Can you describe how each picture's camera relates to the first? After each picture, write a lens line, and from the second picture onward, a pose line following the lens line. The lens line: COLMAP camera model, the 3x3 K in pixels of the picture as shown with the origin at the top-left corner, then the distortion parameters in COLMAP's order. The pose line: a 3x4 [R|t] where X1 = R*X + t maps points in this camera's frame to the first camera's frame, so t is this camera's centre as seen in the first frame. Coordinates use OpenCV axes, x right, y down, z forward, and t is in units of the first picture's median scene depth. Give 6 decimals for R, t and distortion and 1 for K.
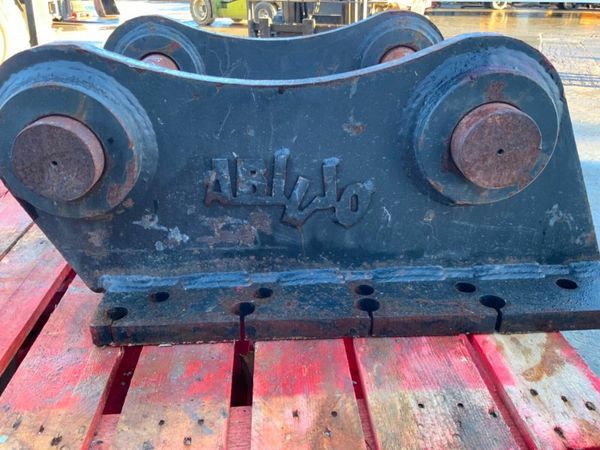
lens RADIAL K [[497.7, 0, 300.4], [0, 497.7, 227.4], [0, 0, 1]] dist [0.052271, -0.111009]
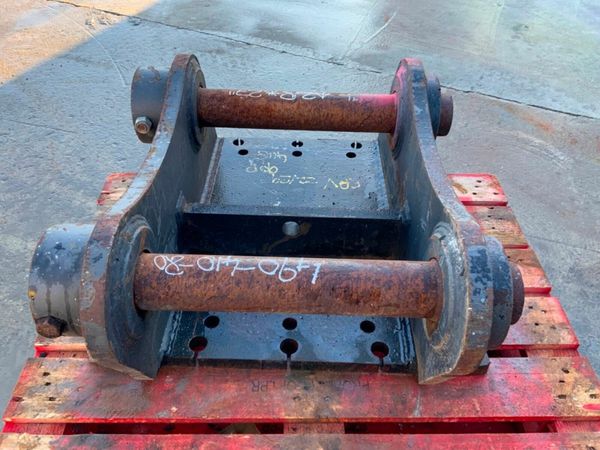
lens RADIAL K [[497.7, 0, 298.2], [0, 497.7, 226.2], [0, 0, 1]] dist [0.052271, -0.111009]
pose [[0.056737, -0.665726, 0.744036, -1.215075], [0.435069, 0.687242, 0.581733, -1.098354], [-0.898608, 0.290701, 0.328629, 0.891858]]
